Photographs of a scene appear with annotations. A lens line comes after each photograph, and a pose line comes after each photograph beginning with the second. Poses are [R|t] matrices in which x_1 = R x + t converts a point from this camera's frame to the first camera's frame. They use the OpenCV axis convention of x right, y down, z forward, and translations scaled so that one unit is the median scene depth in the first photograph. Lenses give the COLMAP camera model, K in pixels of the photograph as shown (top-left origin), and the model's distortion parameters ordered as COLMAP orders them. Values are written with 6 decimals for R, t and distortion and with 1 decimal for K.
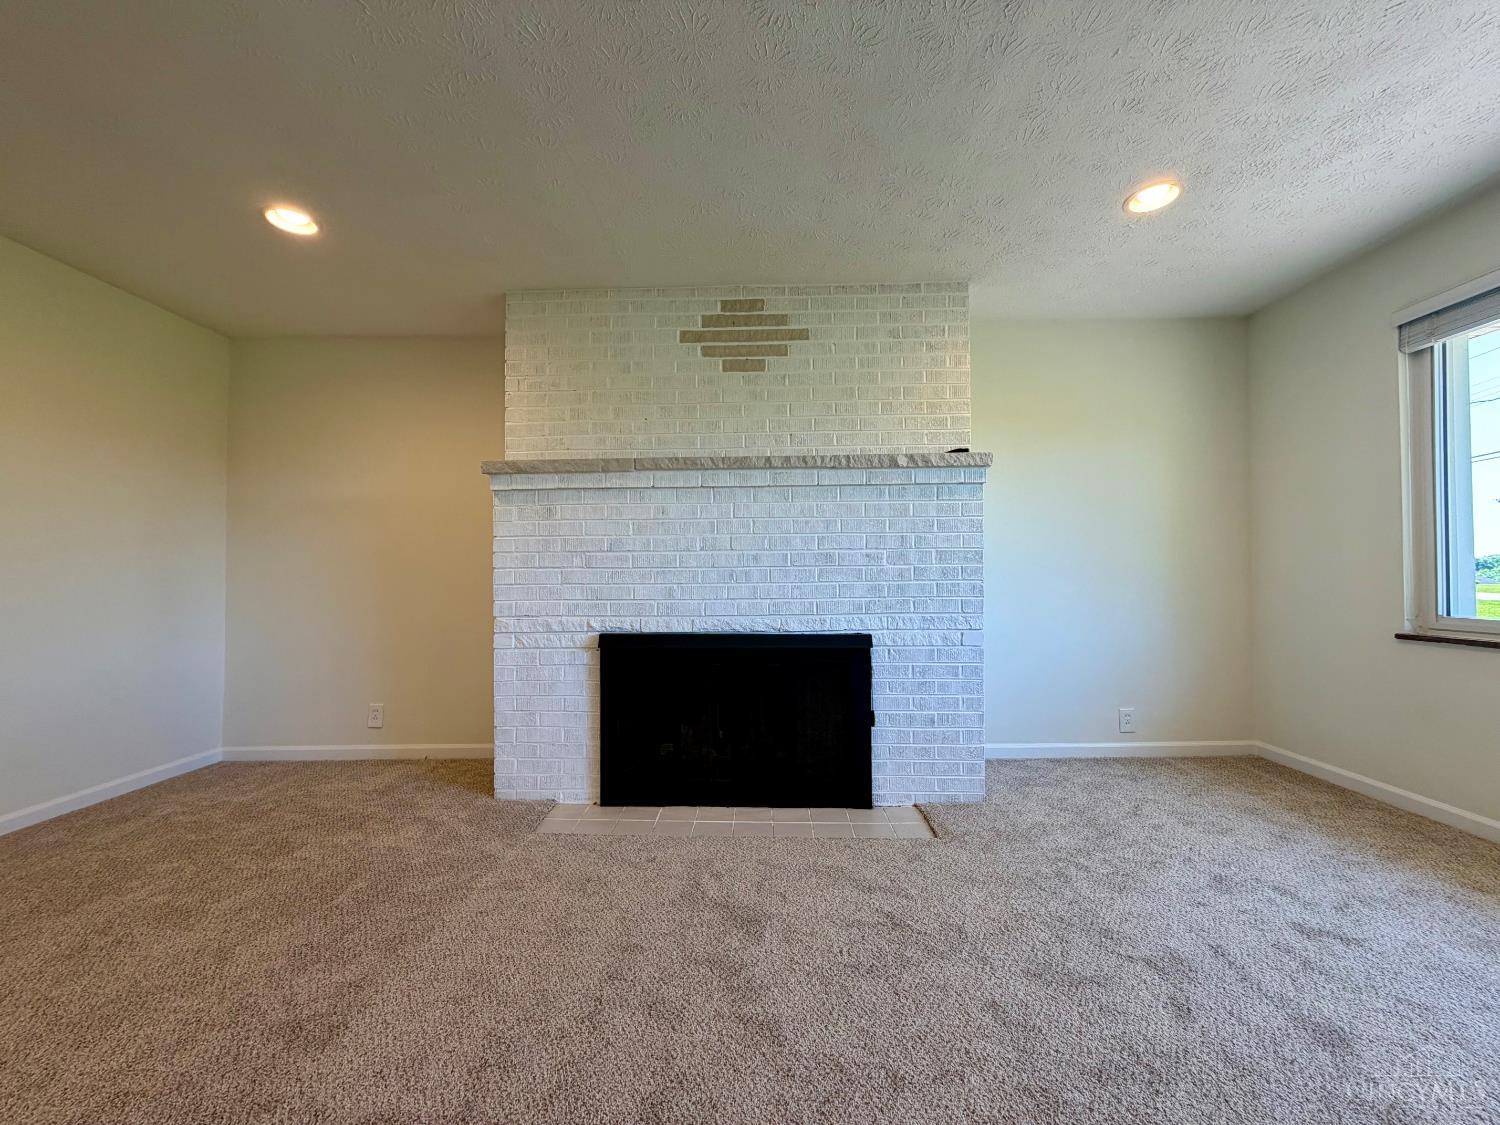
lens RADIAL K [[598.3, 0, 745.6], [0, 598.3, 561.4], [0, 0, 1]] dist [-0.000478, 0.000281]
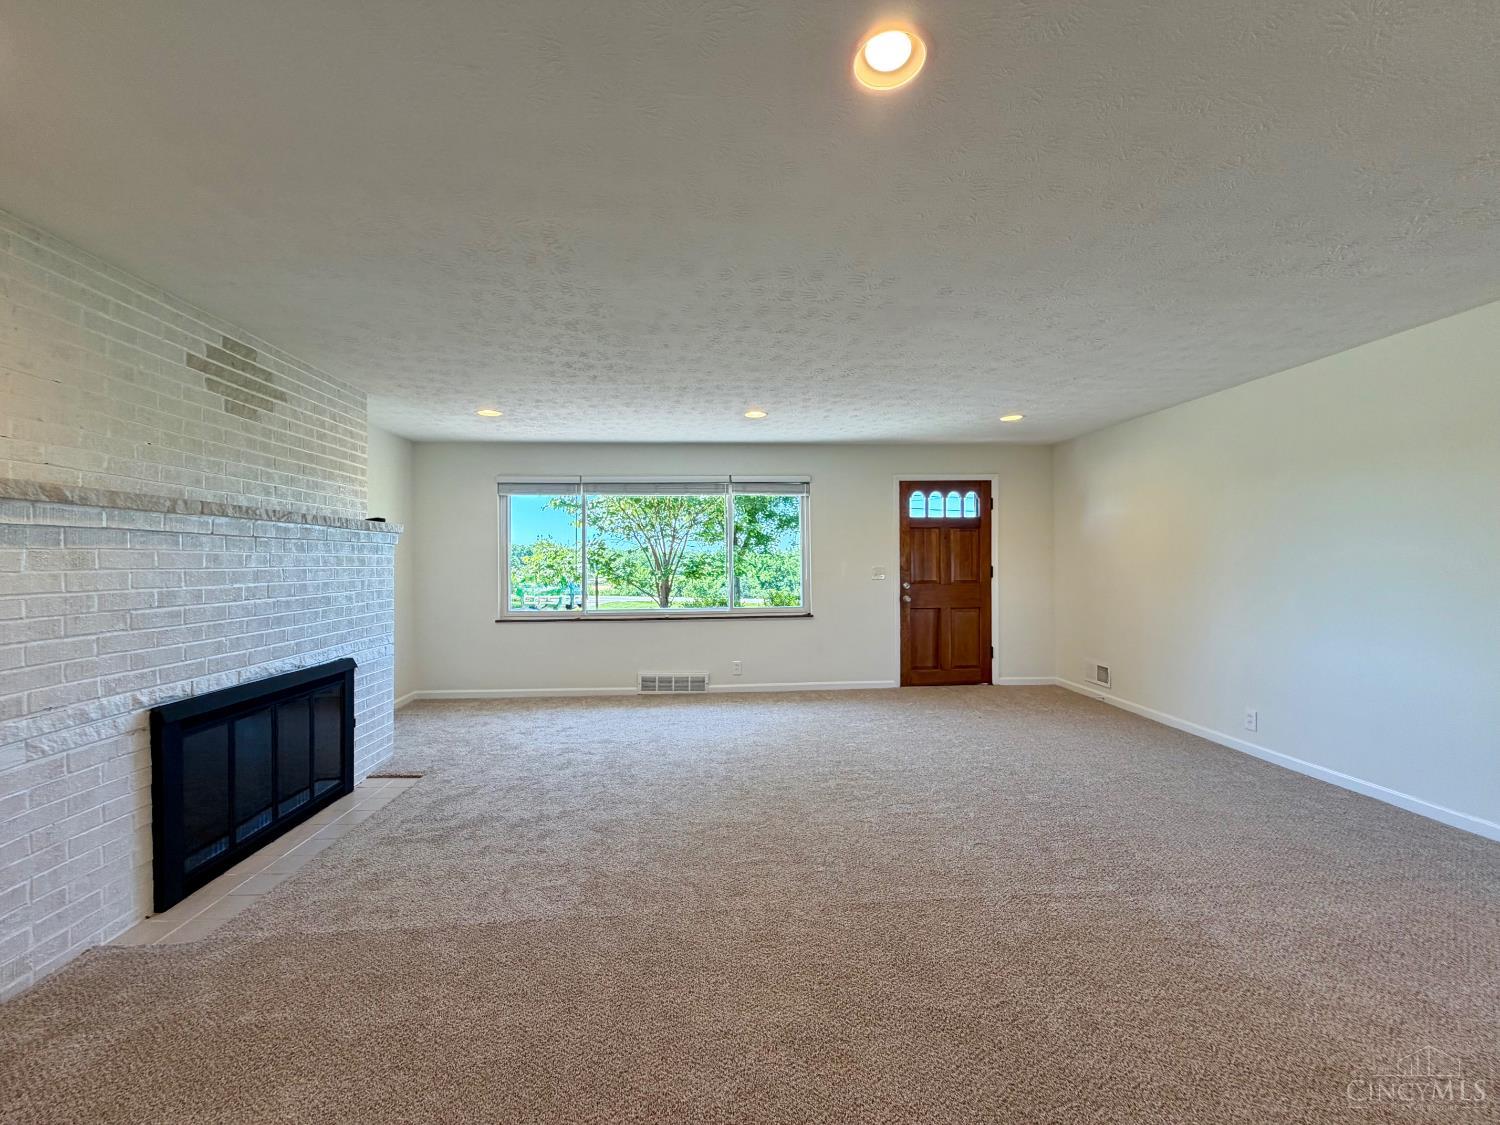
lens RADIAL K [[598.3, 0, 746.9], [0, 598.3, 558.5], [0, 0, 1]] dist [-0.000478, 0.000281]
pose [[-0.098332, 0.013036, 0.995068, -1.154582], [-0.016580, 0.999754, -0.014736, -0.086686], [-0.995015, -0.017947, -0.098092, 0.275386]]
